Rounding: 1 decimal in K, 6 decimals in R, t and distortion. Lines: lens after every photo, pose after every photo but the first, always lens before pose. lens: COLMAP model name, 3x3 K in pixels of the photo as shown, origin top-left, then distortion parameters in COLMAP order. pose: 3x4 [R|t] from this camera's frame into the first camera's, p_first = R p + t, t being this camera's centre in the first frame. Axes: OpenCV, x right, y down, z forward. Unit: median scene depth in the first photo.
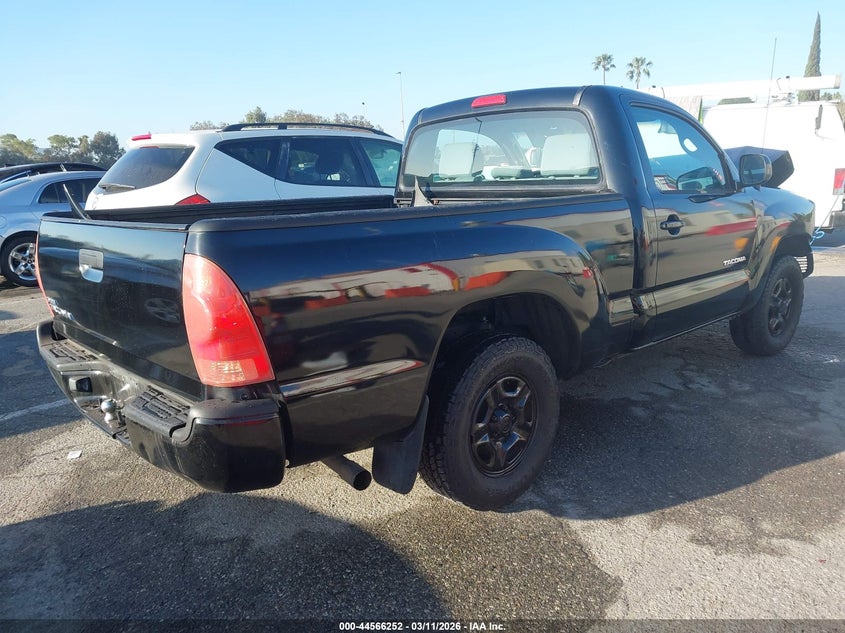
lens RADIAL K [[660.6, 0, 422.5], [0, 660.6, 316.5], [0, 0, 1]] dist [-0.004923, -0.005948]
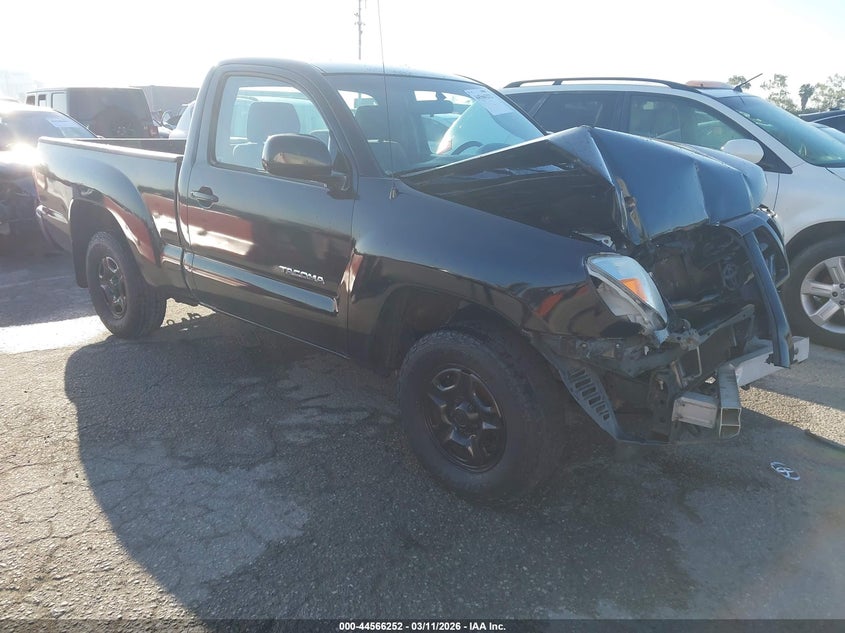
lens RADIAL K [[660.6, 0, 422.5], [0, 660.6, 316.5], [0, 0, 1]] dist [-0.004923, -0.005948]
pose [[0.105123, 0.332104, -0.937367, 1.260896], [-0.219209, 0.927143, 0.303898, -0.314603], [0.969998, 0.173532, 0.170264, 1.046866]]
